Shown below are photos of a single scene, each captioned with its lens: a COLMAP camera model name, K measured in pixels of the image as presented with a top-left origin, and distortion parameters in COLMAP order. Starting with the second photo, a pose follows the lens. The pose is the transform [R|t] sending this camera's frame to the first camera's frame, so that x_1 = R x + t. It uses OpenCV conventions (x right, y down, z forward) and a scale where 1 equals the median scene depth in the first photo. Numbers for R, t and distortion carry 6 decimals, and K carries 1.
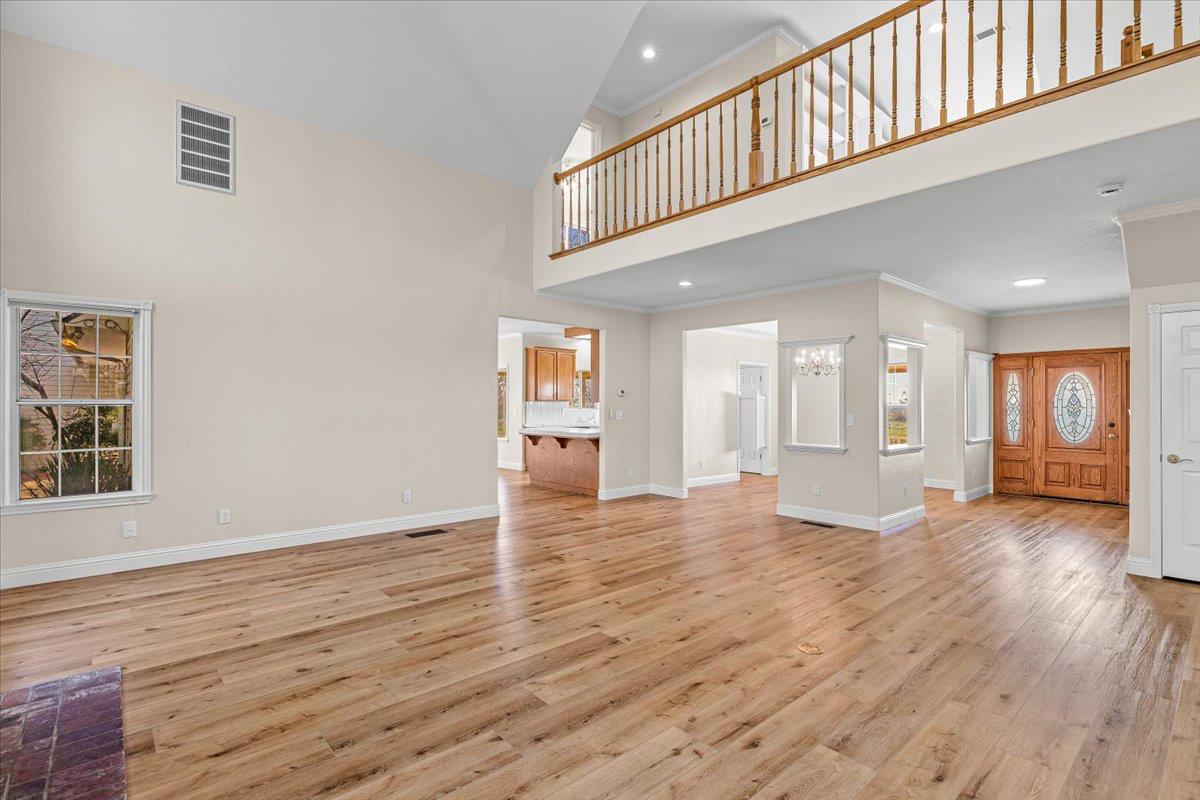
lens RADIAL K [[566.3, 0, 596.2], [0, 566.3, 402.6], [0, 0, 1]] dist [-0.002373, 0.001131]
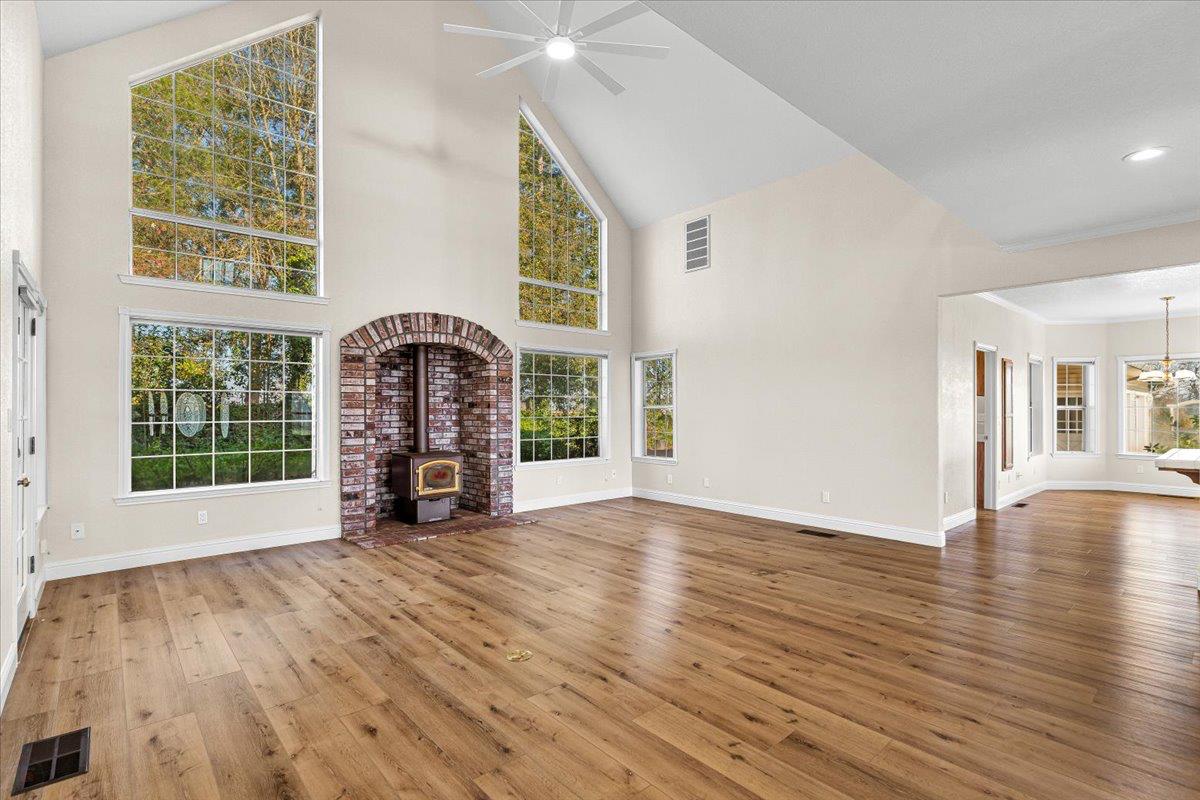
lens RADIAL K [[566.3, 0, 602.3], [0, 566.3, 407.2], [0, 0, 1]] dist [-0.002373, 0.001131]
pose [[0.001418, -0.004588, -0.999988, 1.248505], [0.004329, 0.999980, -0.004582, 0.009435], [0.999990, -0.004323, 0.001438, 1.050263]]
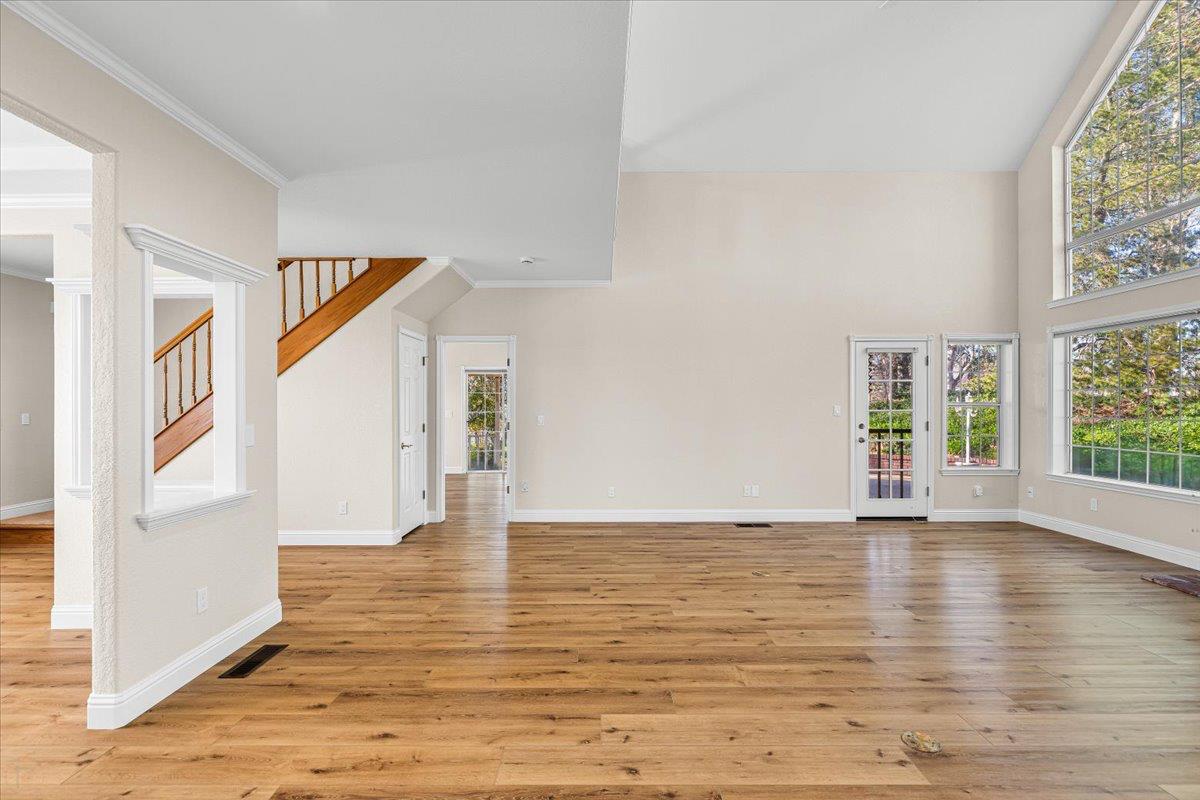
lens RADIAL K [[566.3, 0, 599.4], [0, 566.3, 404.2], [0, 0, 1]] dist [-0.002373, 0.001131]
pose [[-0.746651, 0.000494, 0.665216, -0.253396], [-0.003861, 0.999980, -0.005075, 0.008251], [-0.665205, -0.006358, -0.746634, 2.168337]]
